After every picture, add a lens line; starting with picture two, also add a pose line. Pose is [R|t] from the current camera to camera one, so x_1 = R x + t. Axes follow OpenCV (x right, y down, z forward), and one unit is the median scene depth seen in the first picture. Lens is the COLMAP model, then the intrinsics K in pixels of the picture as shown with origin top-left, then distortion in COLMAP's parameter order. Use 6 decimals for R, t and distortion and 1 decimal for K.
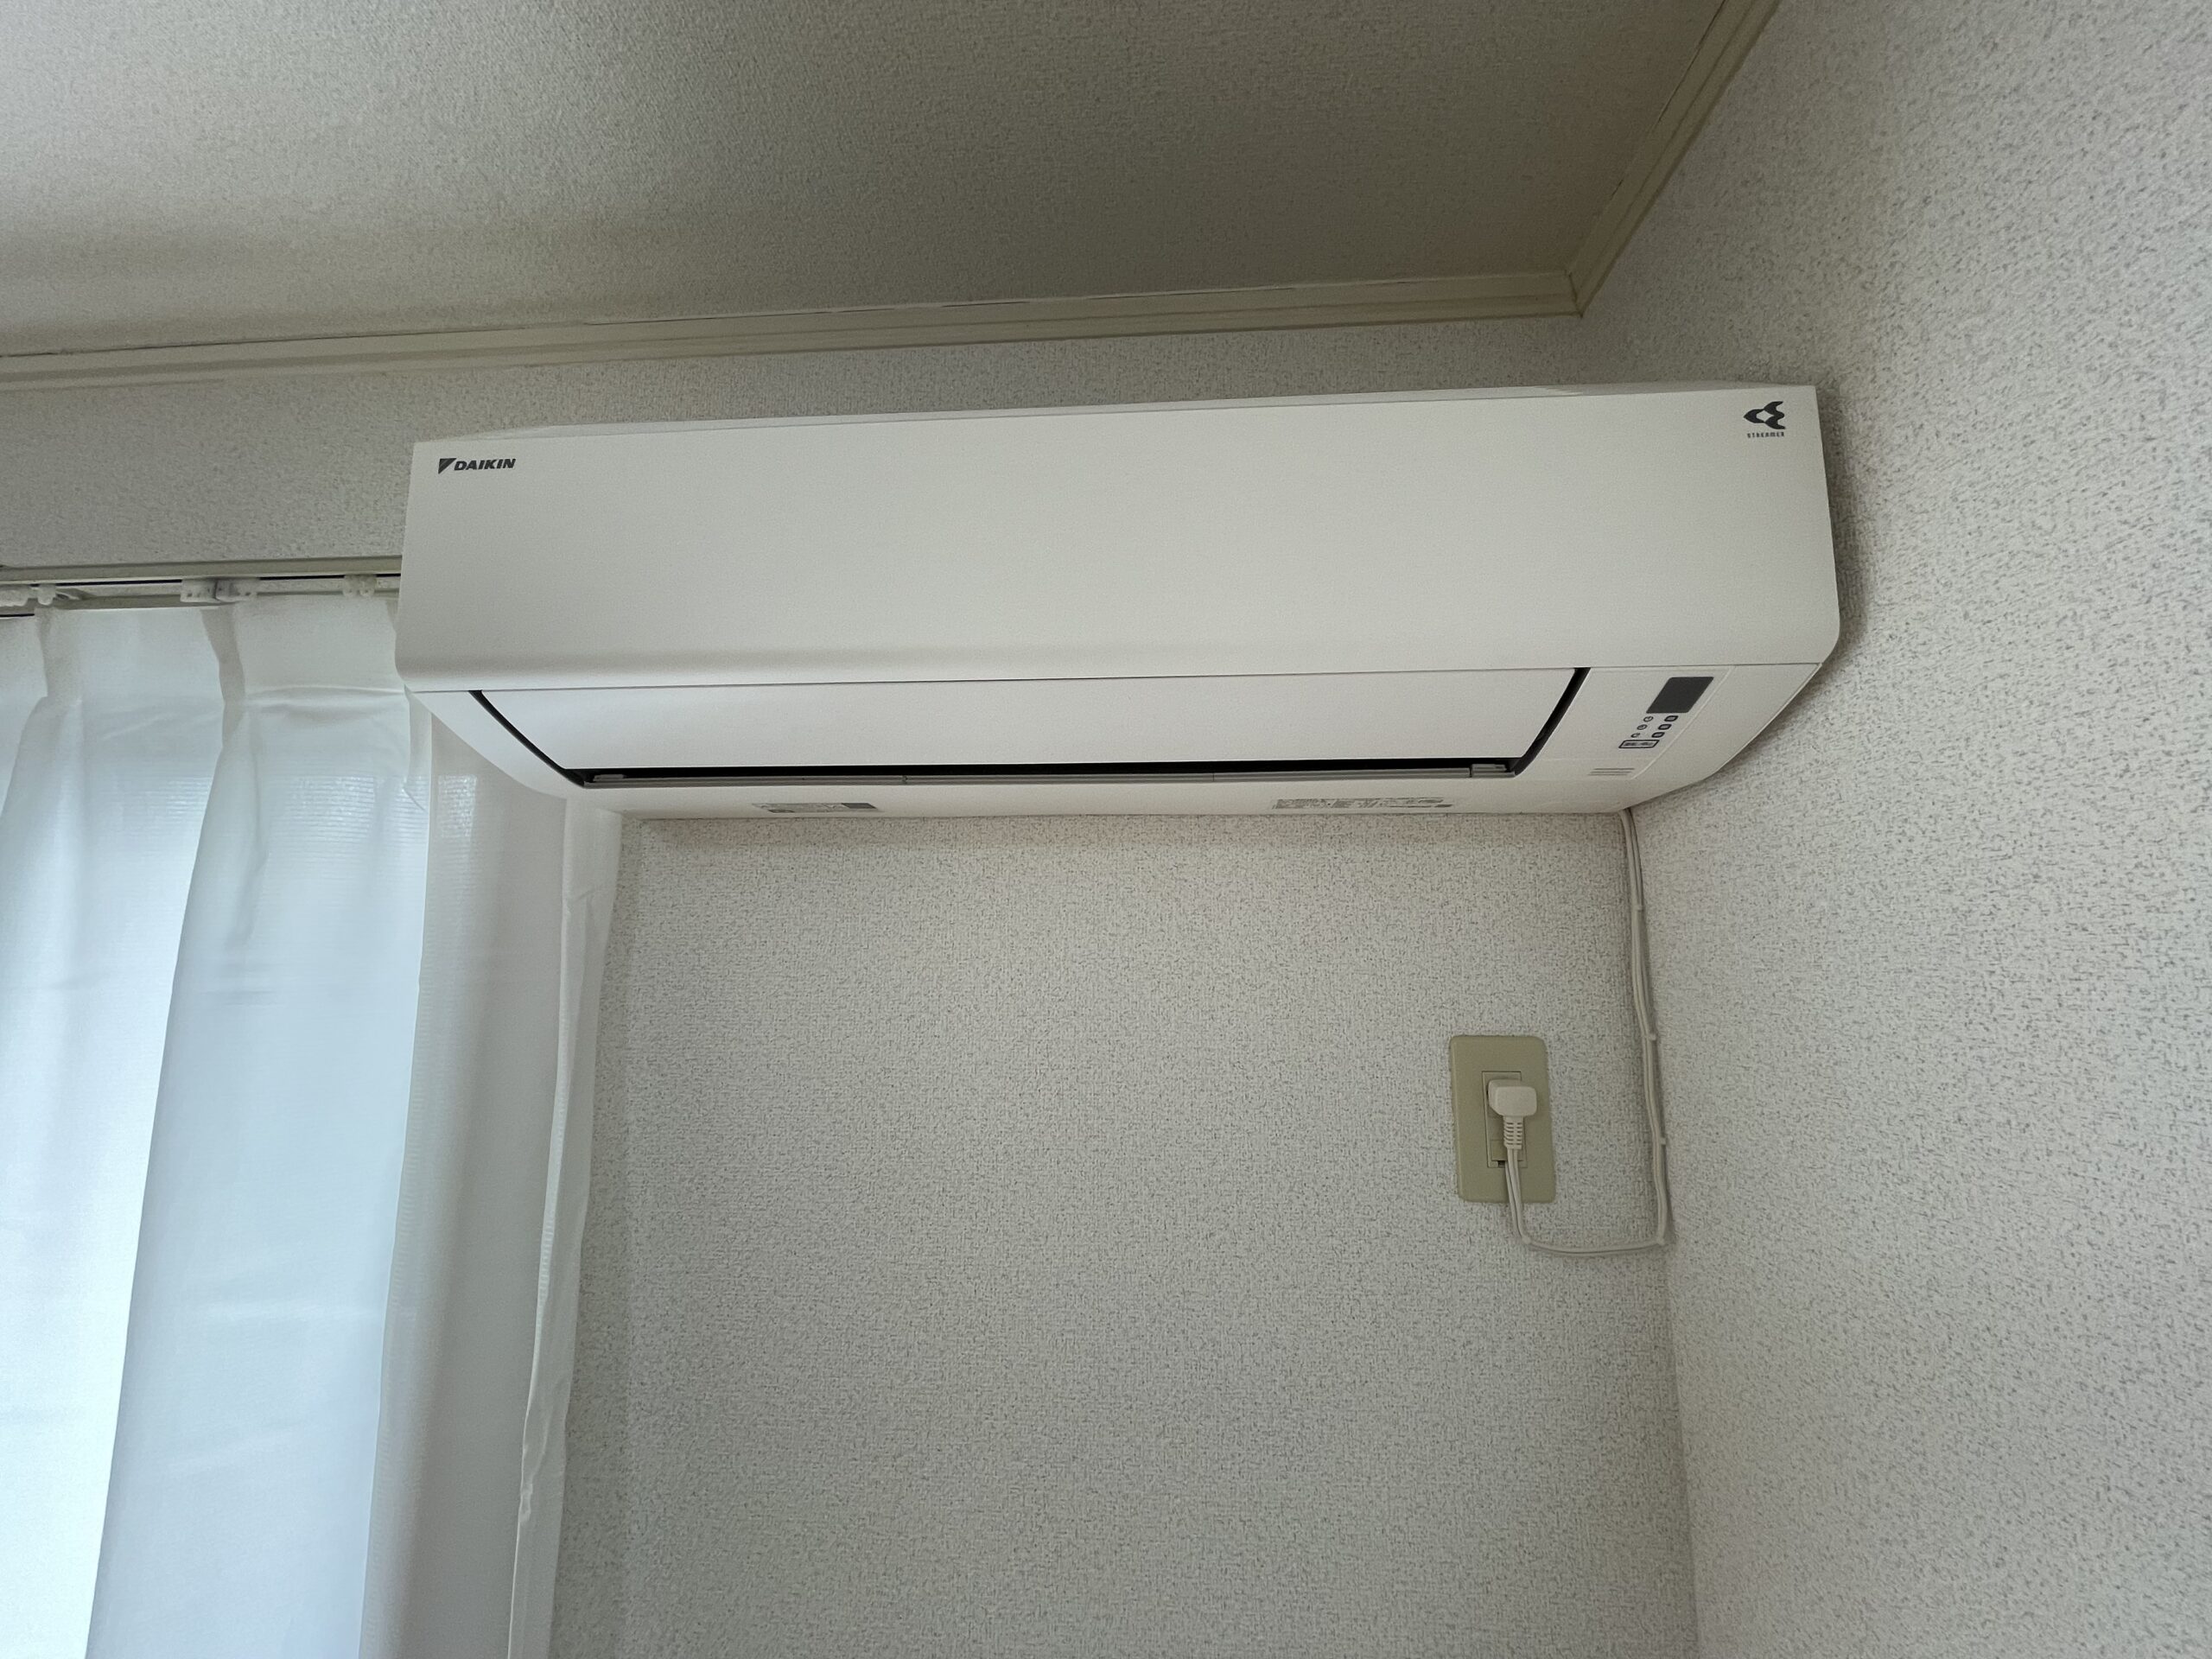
lens RADIAL K [[891.6, 0, 1103.9], [0, 891.6, 832.0], [0, 0, 1]] dist [-0.000131, -0.000606]
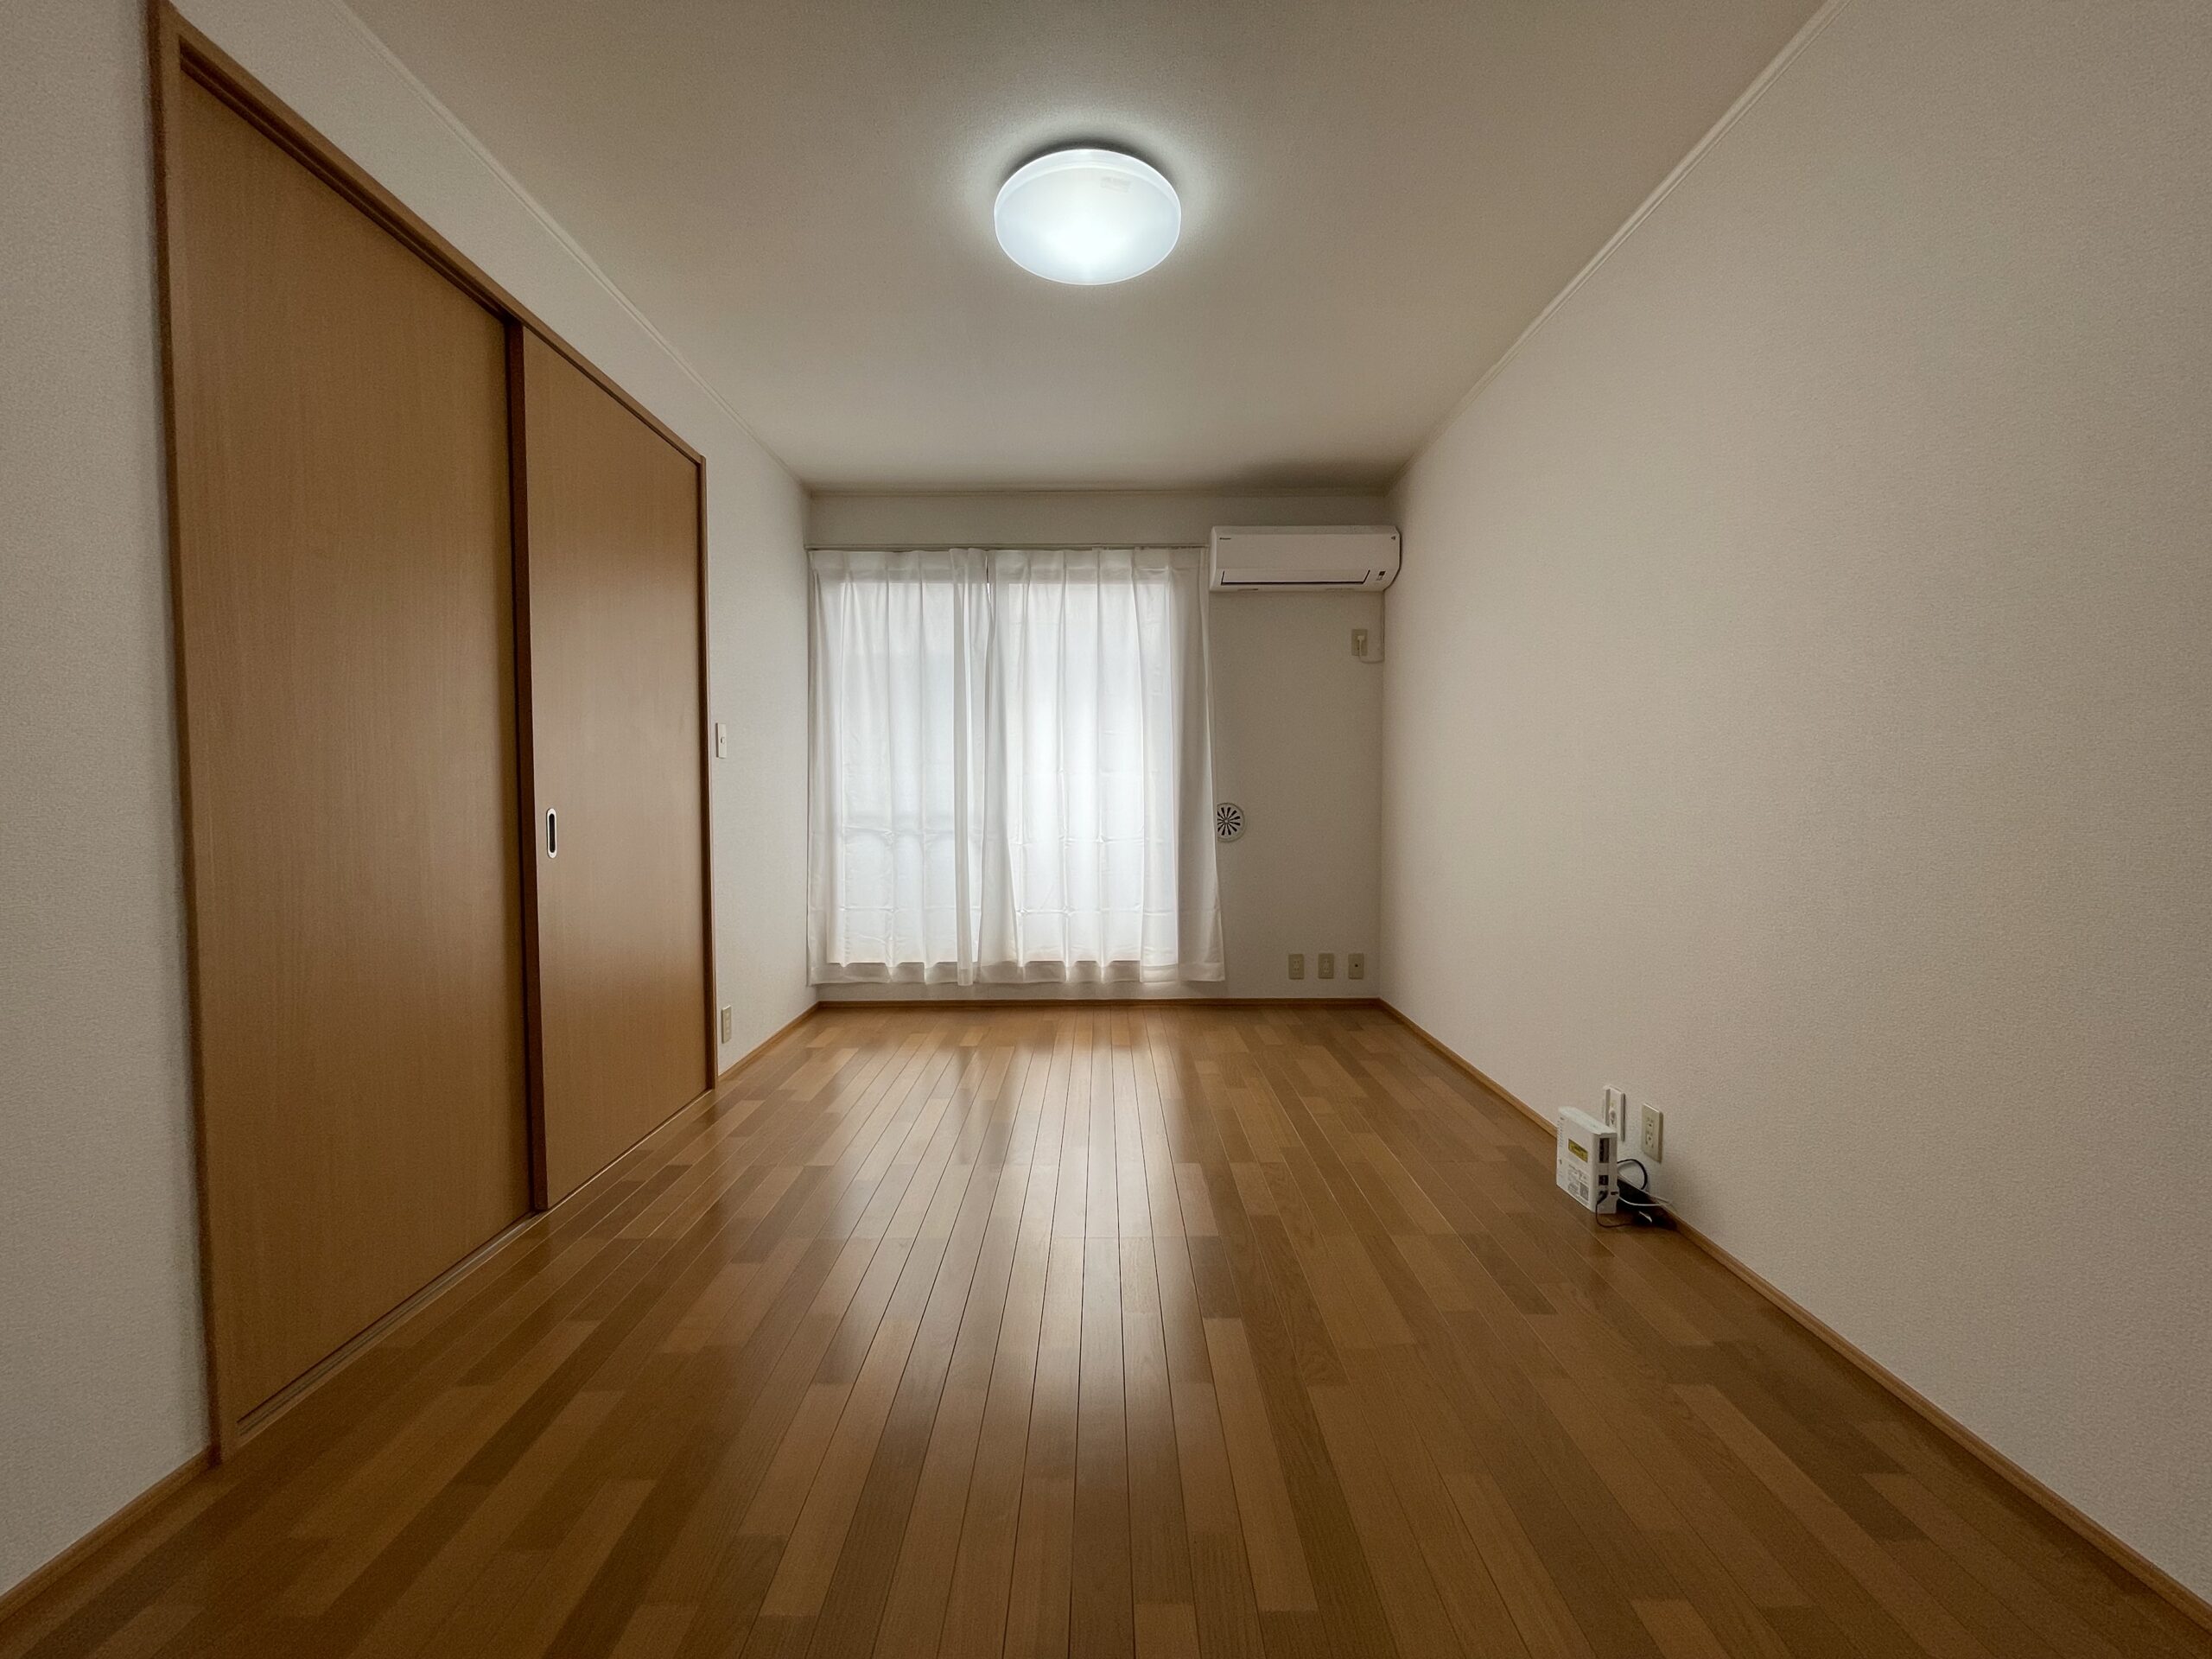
lens RADIAL K [[891.6, 0, 1103.9], [0, 891.6, 832.0], [0, 0, 1]] dist [-0.000131, -0.000606]
pose [[0.997167, -0.009067, 0.074670, -1.823306], [-0.004749, 0.983139, 0.182800, 0.500656], [-0.075068, -0.182636, 0.980311, -5.262102]]
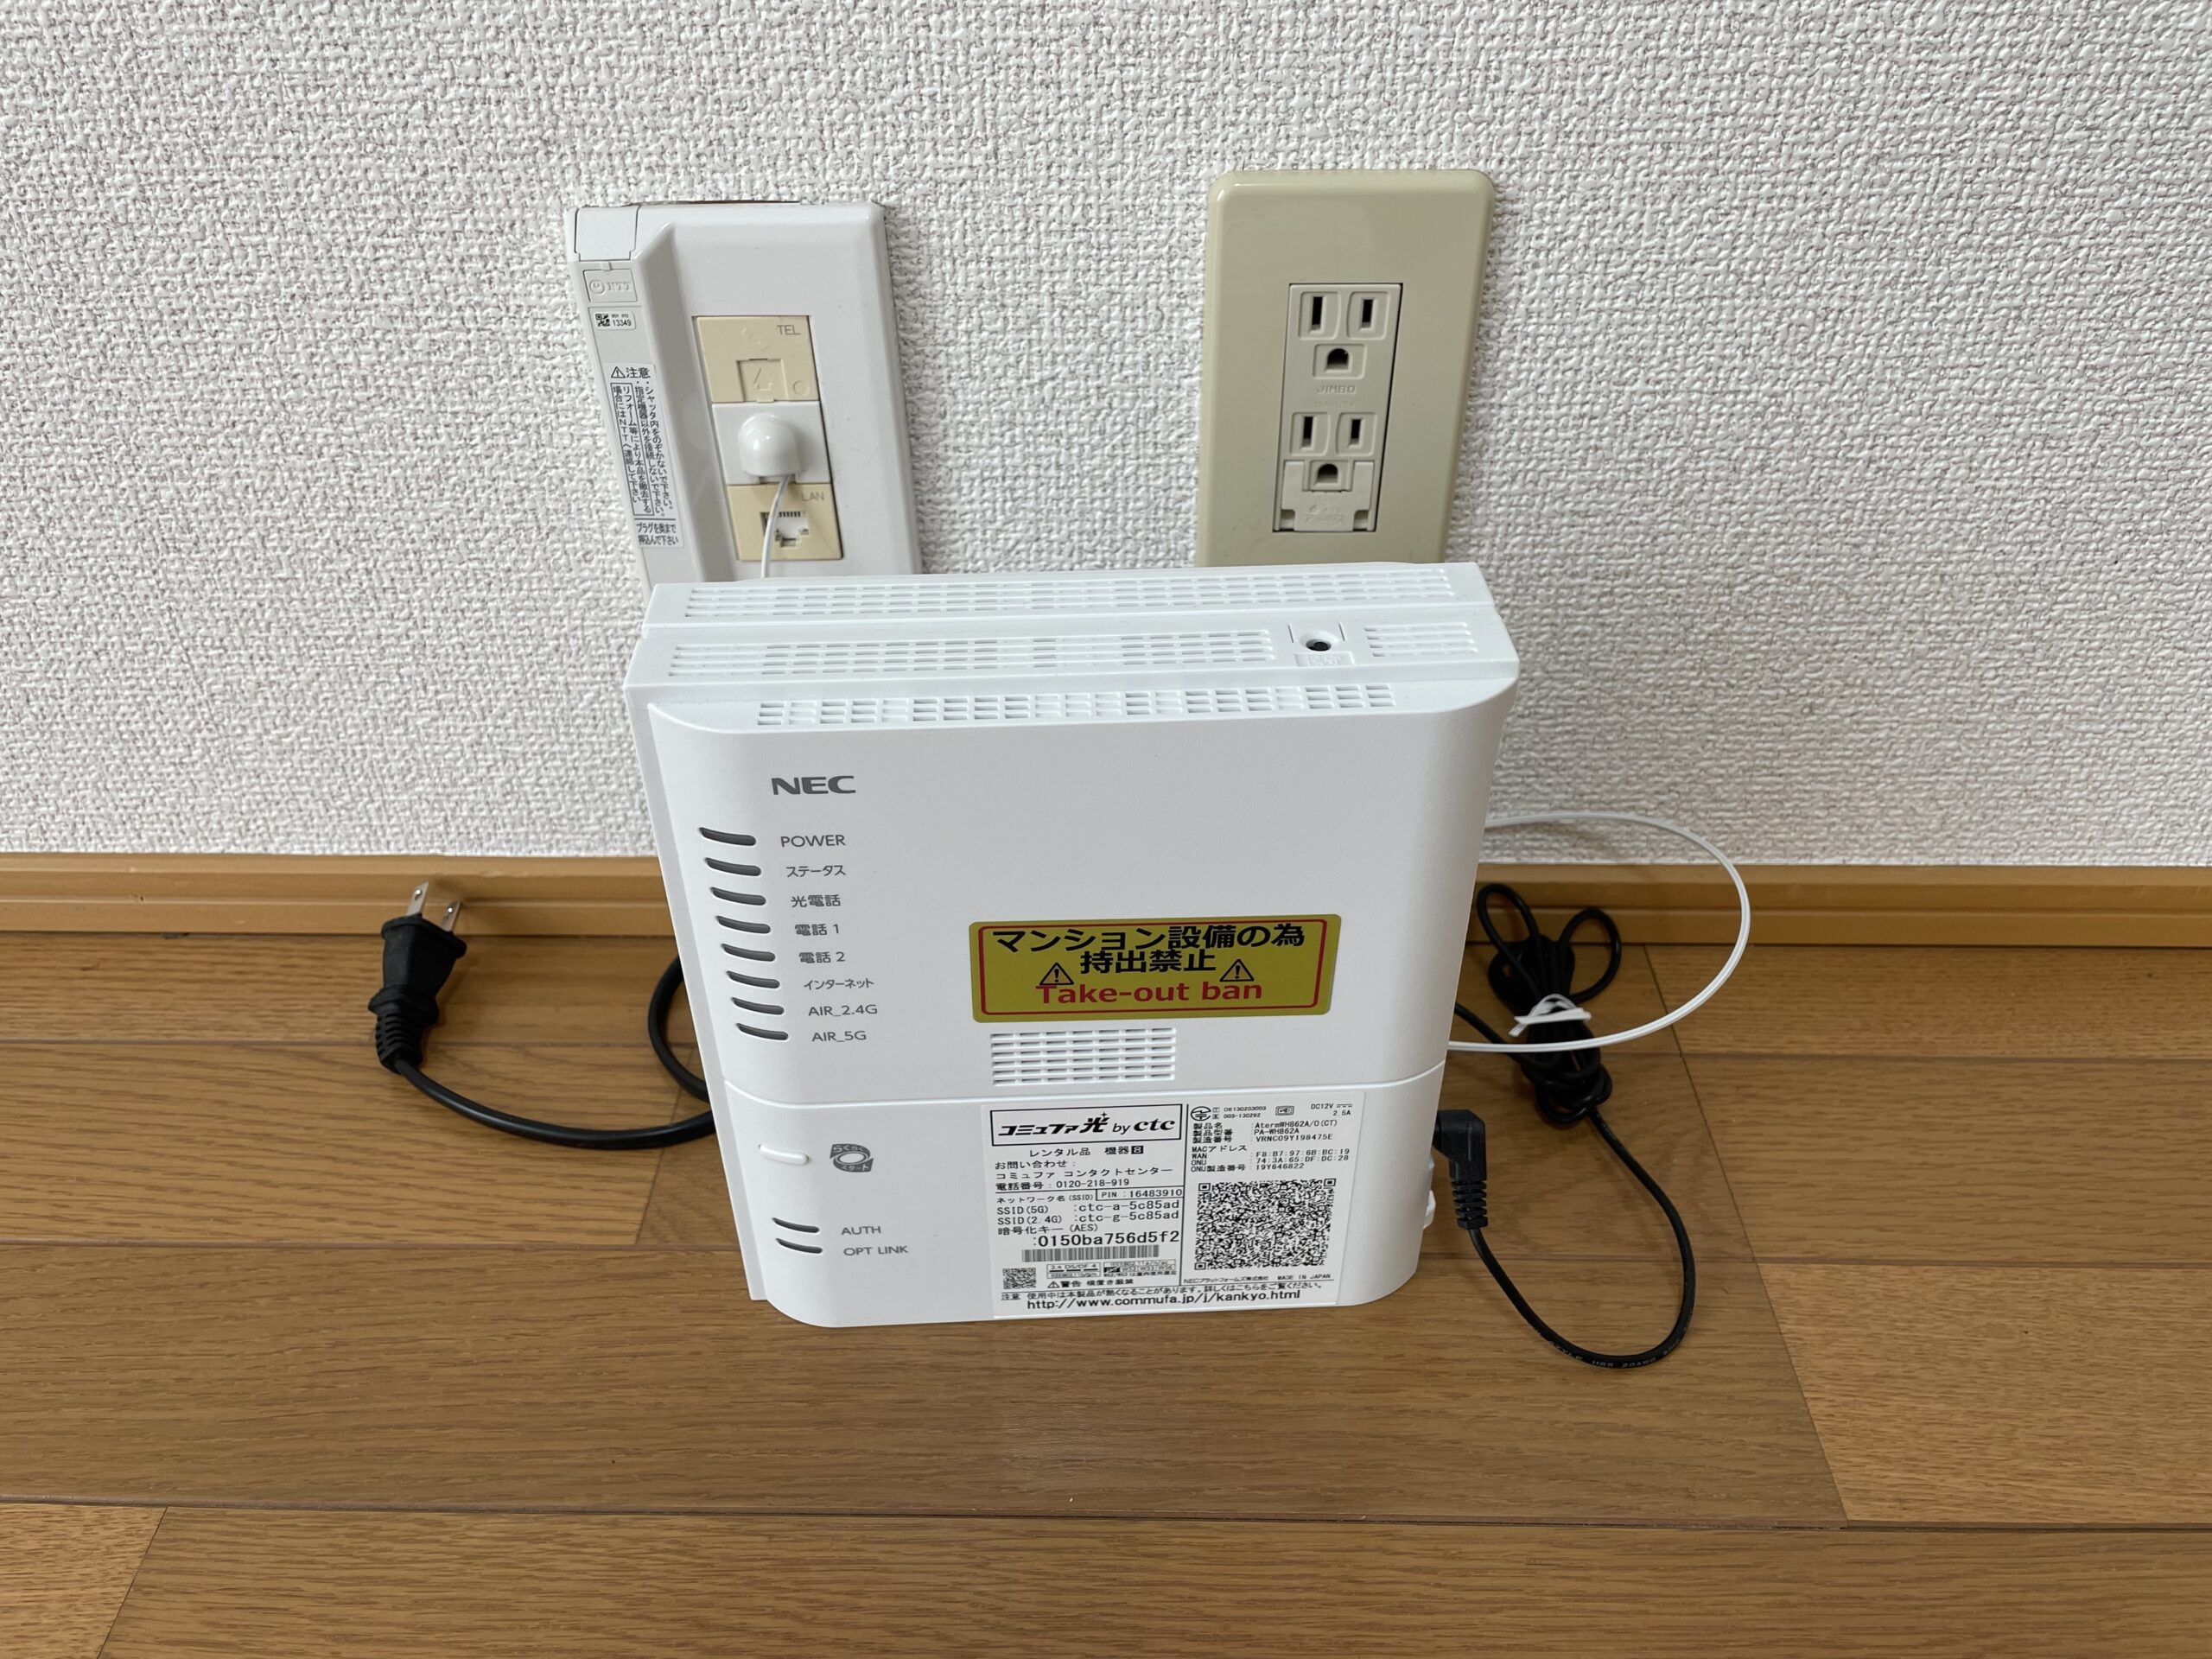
lens RADIAL K [[1653.4, 0, 1106.0], [0, 1653.4, 829.5], [0, 0, 1]] dist [0.001266, -0.000231]
pose [[-0.060888, -0.598299, 0.798956, -0.232428], [-0.132233, 0.798221, 0.587671, 1.915436], [-0.989347, -0.069866, -0.127717, -2.255829]]
